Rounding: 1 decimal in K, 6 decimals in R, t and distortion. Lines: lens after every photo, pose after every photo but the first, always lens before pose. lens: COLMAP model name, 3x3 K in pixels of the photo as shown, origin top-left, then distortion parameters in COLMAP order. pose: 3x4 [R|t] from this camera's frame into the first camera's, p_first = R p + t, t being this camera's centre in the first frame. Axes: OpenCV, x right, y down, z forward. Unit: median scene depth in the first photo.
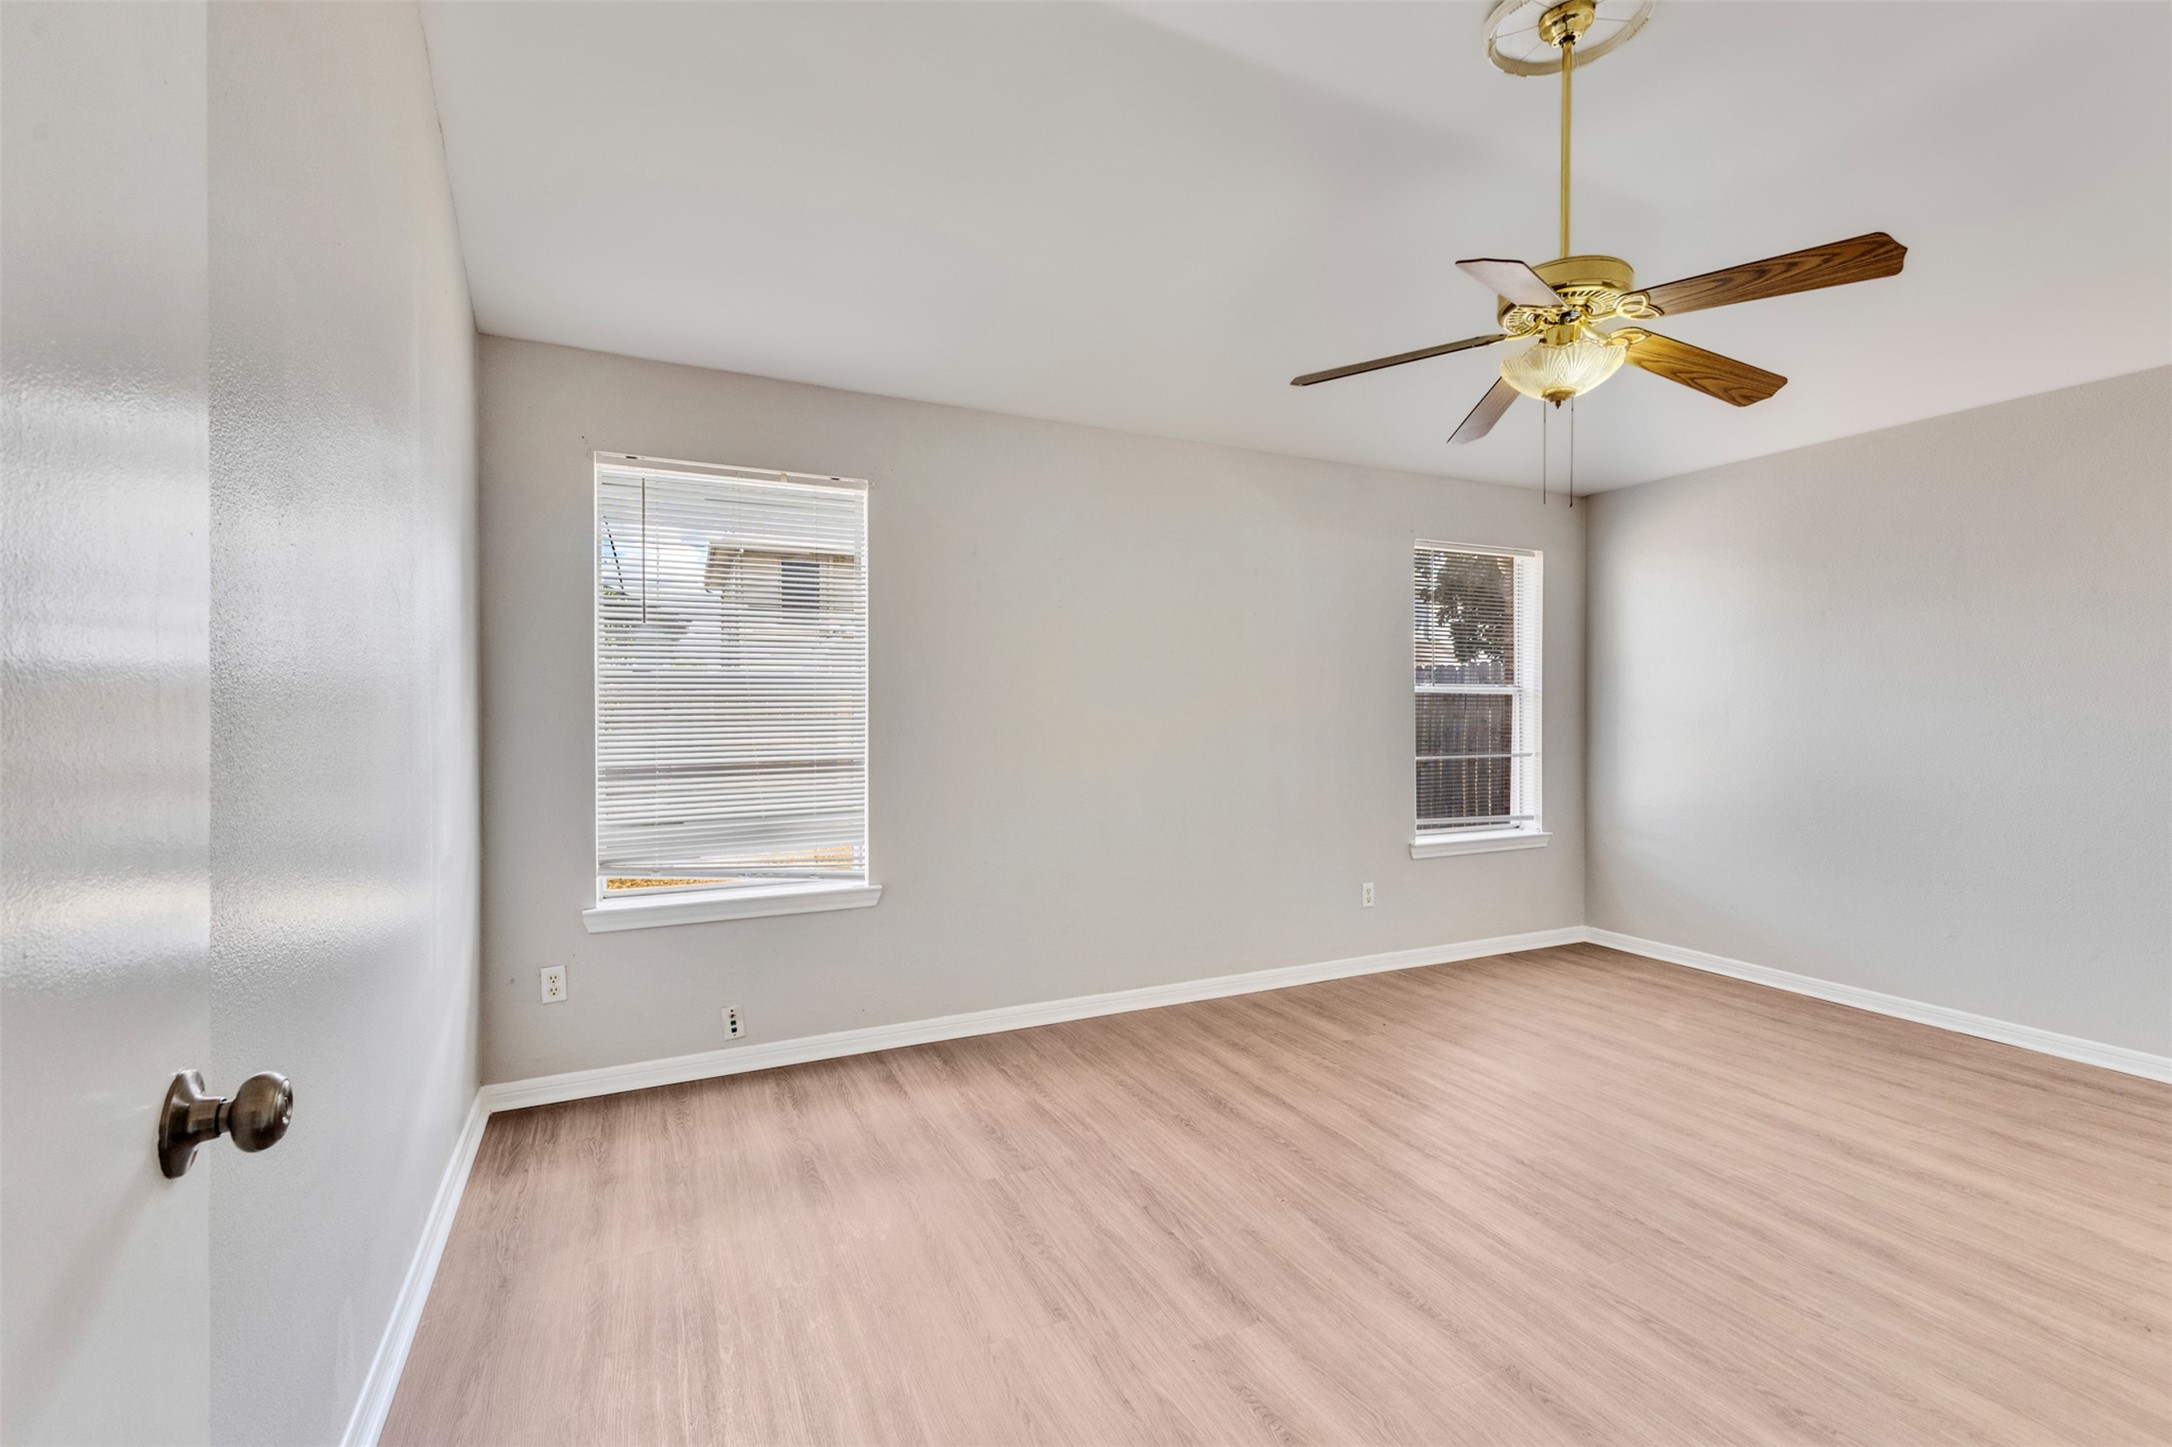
lens RADIAL K [[944.7, 0, 1085.3], [0, 944.7, 716.8], [0, 0, 1]] dist [0.023588, -0.005007]
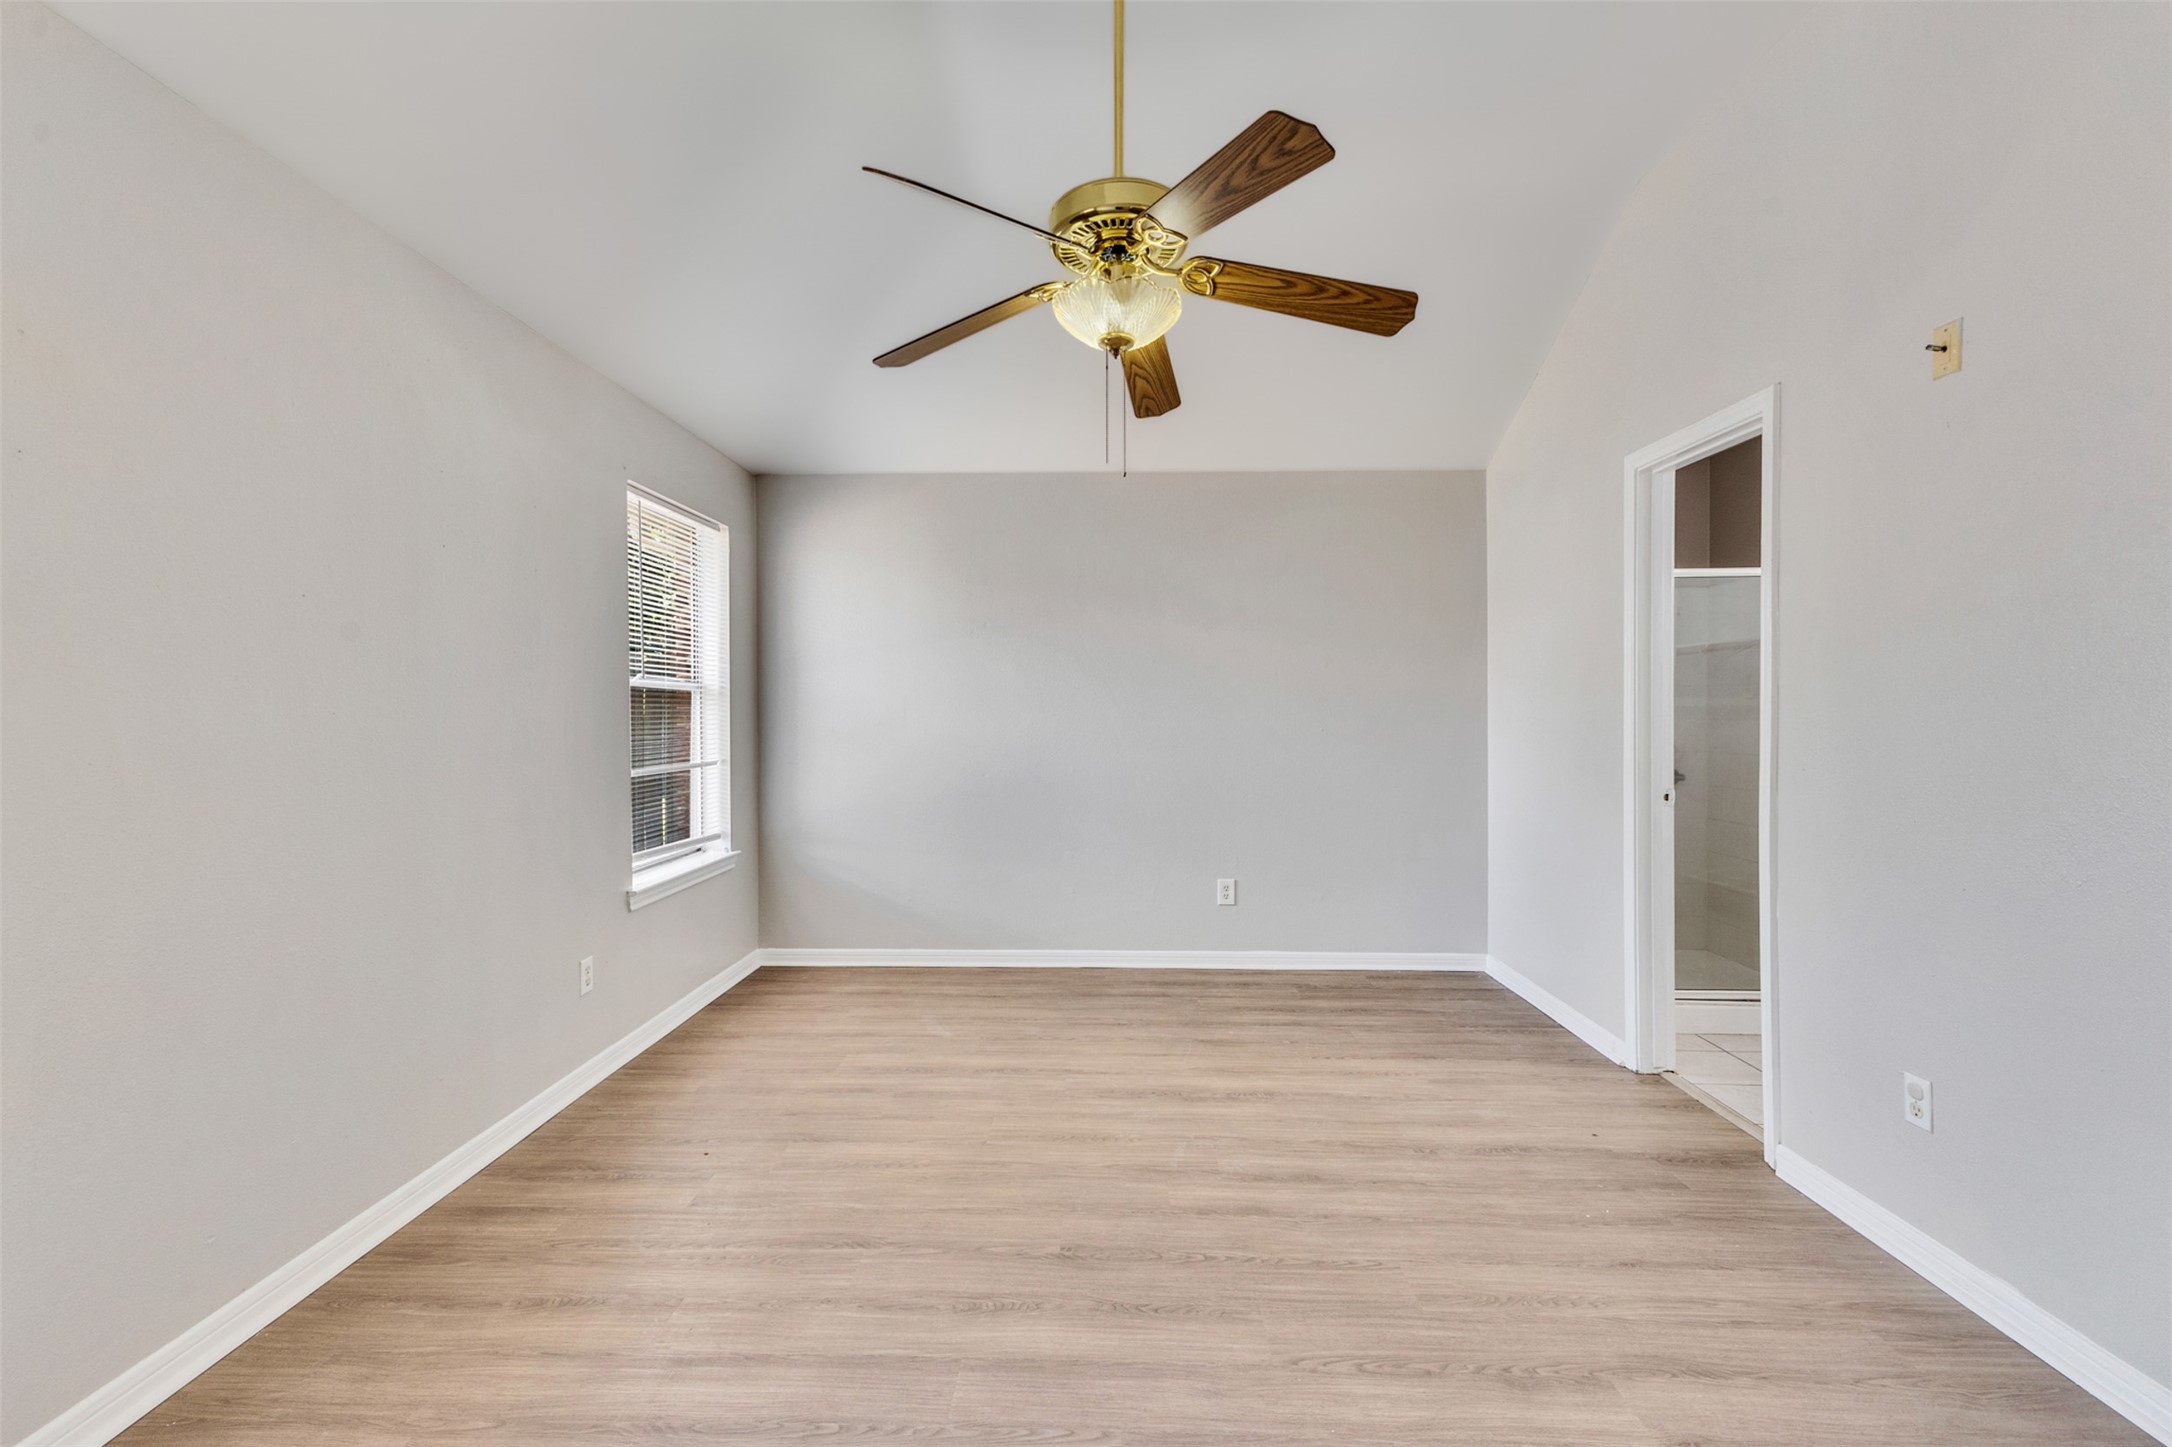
lens RADIAL K [[946.5, 0, 1084.5], [0, 946.5, 716.9], [0, 0, 1]] dist [0.018959, -0.000019]
pose [[0.458164, -0.003841, 0.888859, -0.211406], [0.005270, 0.999985, 0.001604, -0.001438], [-0.888852, 0.003949, 0.458178, 0.479742]]
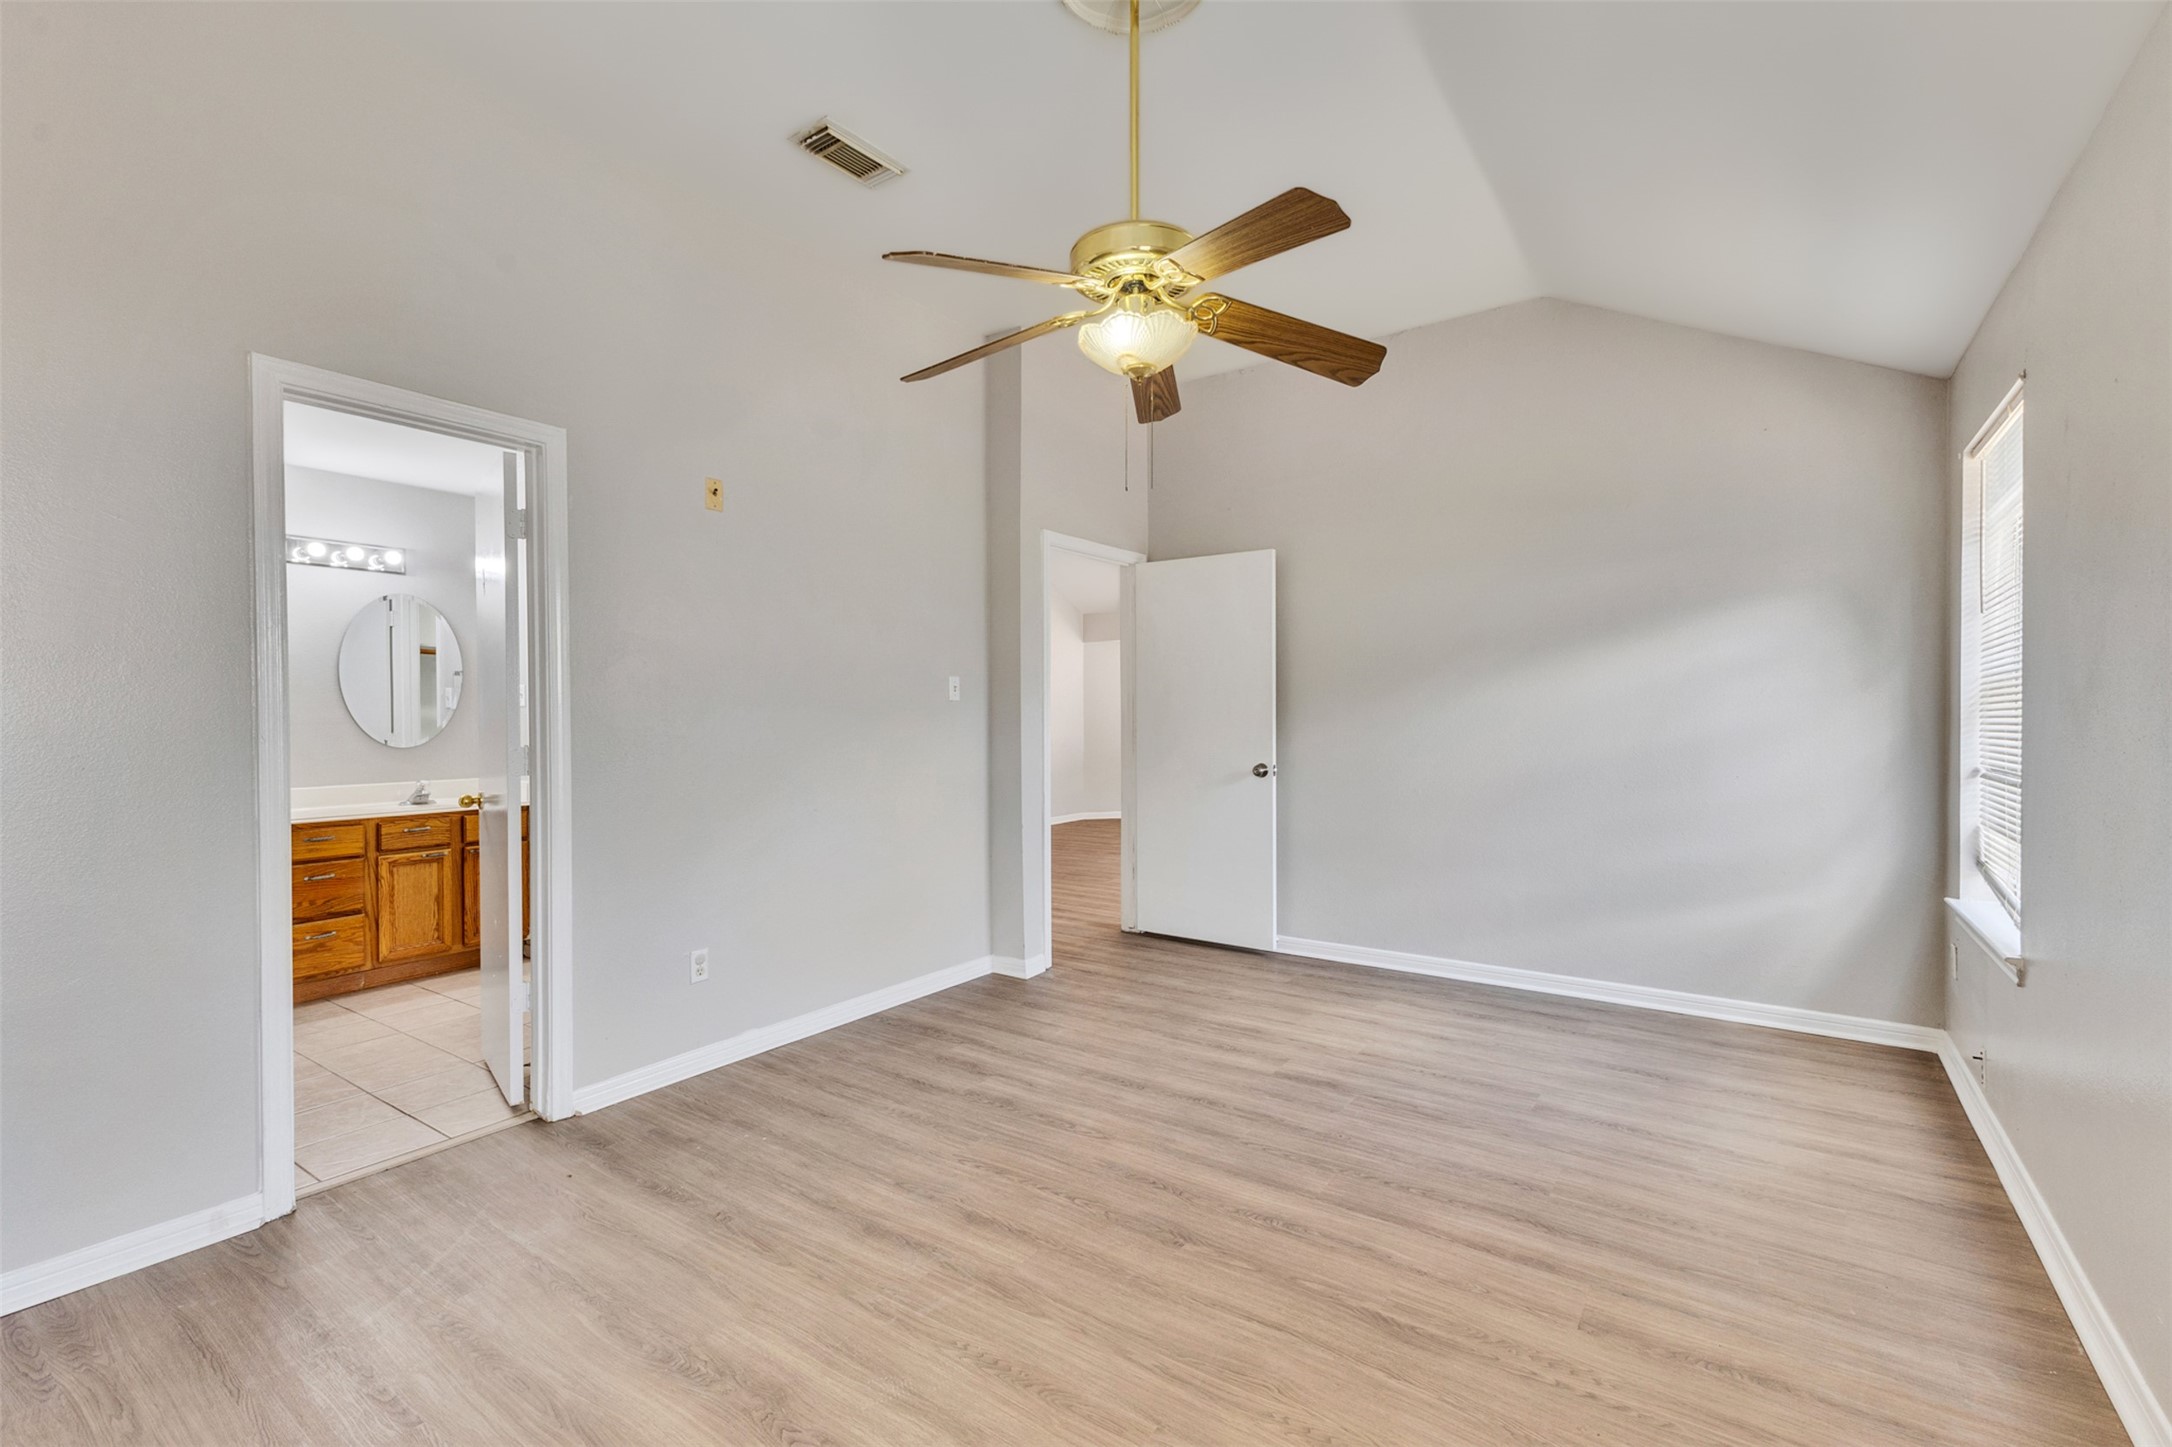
lens RADIAL K [[946.5, 0, 1084.5], [0, 946.5, 716.9], [0, 0, 1]] dist [0.018959, -0.000019]
pose [[-0.873556, 0.006840, -0.486676, 0.755259], [0.004218, 0.999970, 0.006484, -0.005056], [0.486706, 0.003612, -0.873558, 1.351312]]
